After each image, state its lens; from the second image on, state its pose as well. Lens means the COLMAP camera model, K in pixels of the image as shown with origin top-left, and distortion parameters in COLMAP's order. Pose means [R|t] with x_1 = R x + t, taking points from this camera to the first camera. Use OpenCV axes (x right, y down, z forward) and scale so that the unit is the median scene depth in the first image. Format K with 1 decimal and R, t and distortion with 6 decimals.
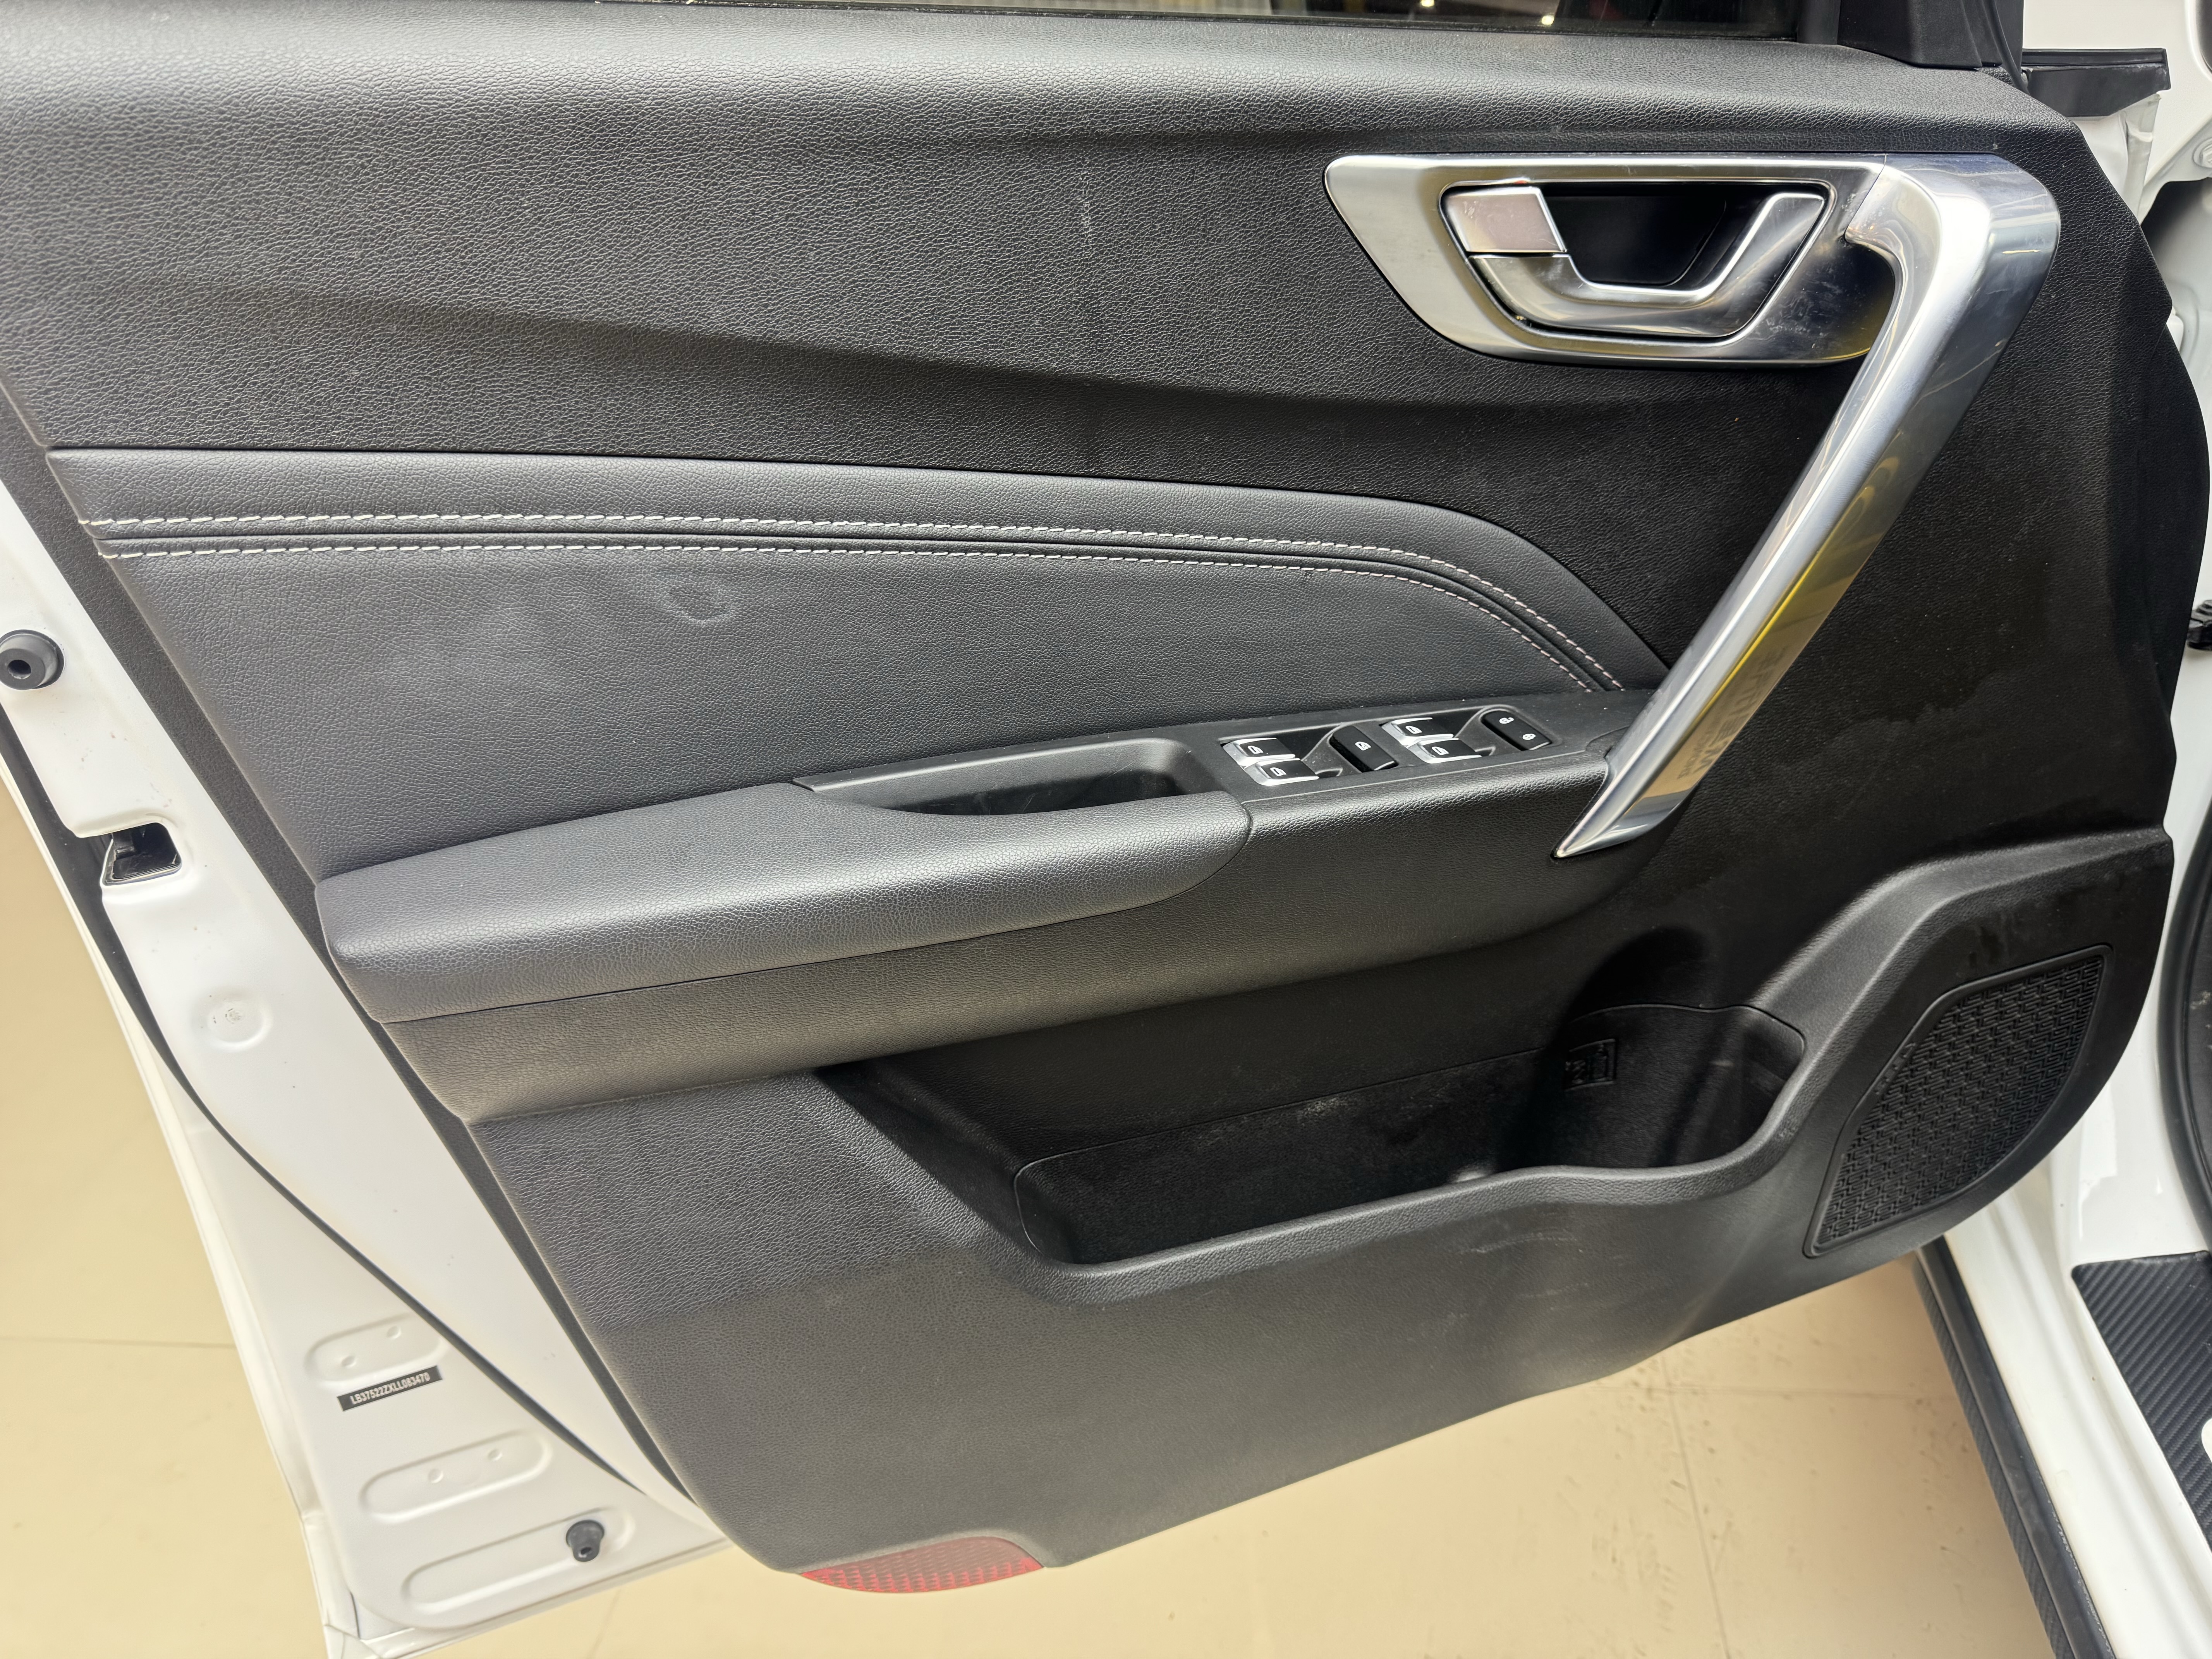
lens RADIAL K [[1586.2, 0, 1186.8], [0, 1586.2, 826.1], [0, 0, 1]] dist [0.094603, -0.158373]
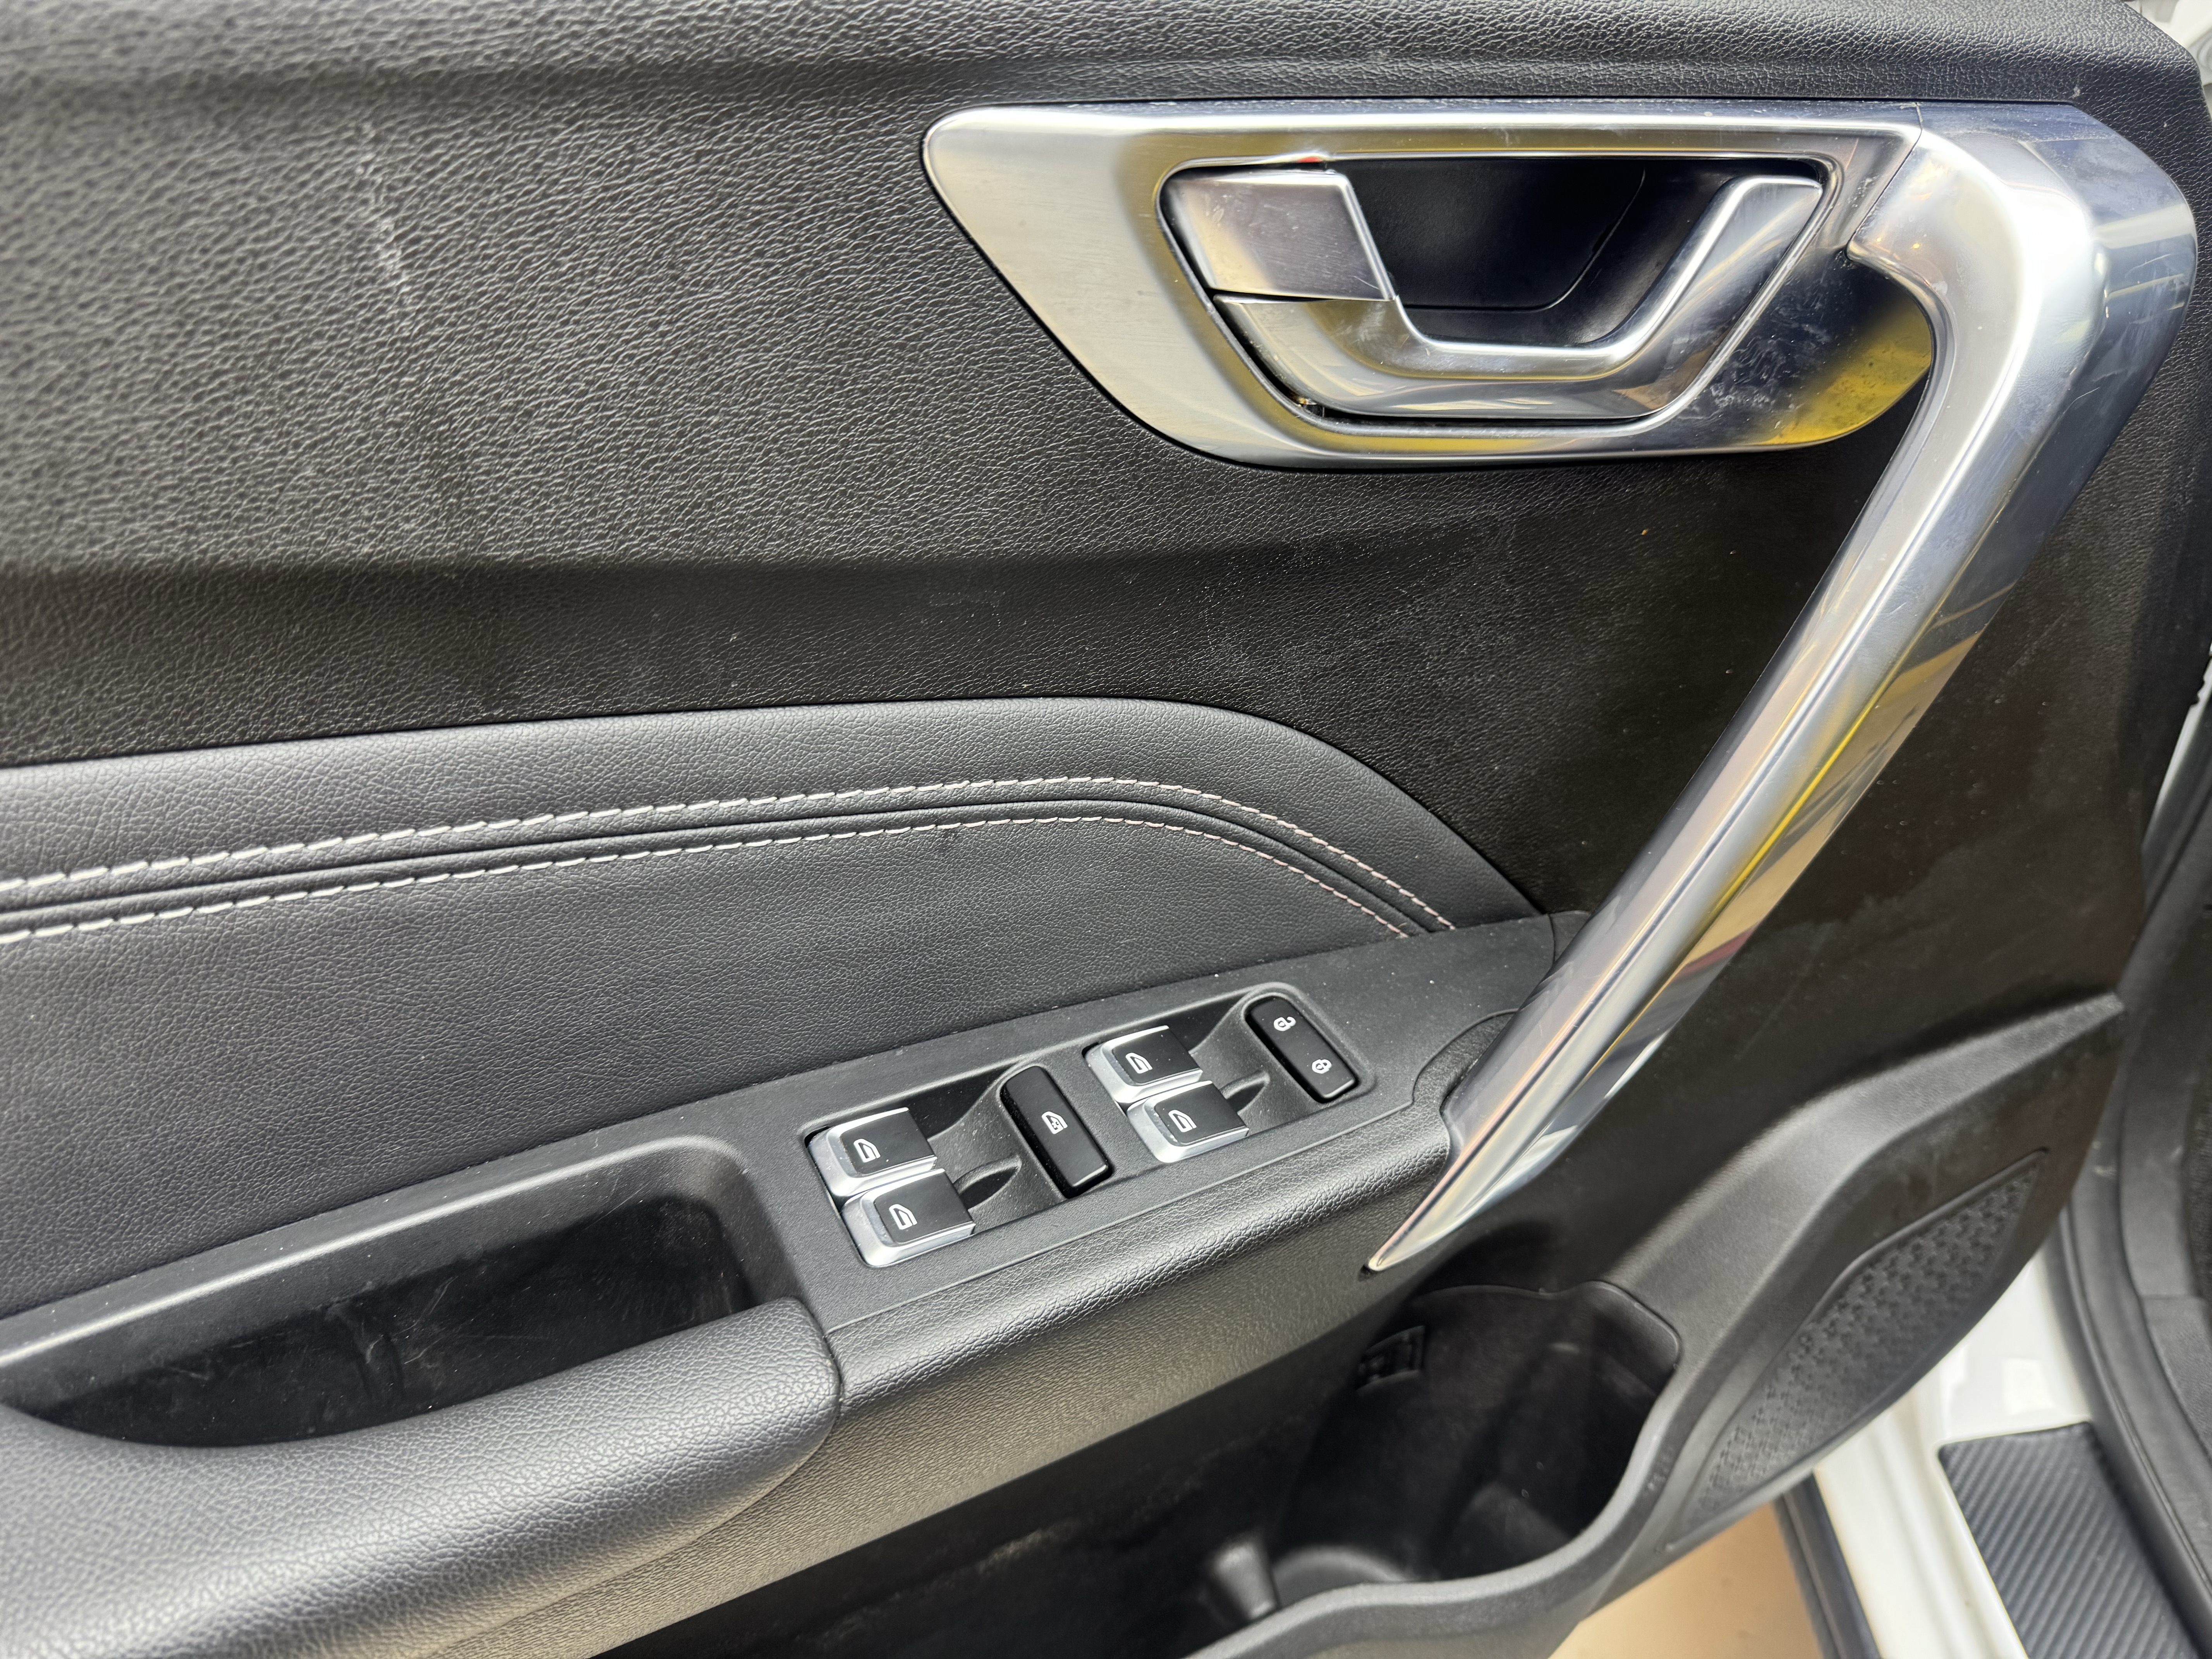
lens RADIAL K [[1539.9, 0, 1106.0], [0, 1539.9, 829.5], [0, 0, 1]] dist [0.089035, -0.161826]
pose [[0.992973, -0.038520, 0.111895, 0.069074], [0.026853, 0.994218, 0.103964, -0.213243], [-0.115252, -0.100229, 0.988267, 0.433951]]
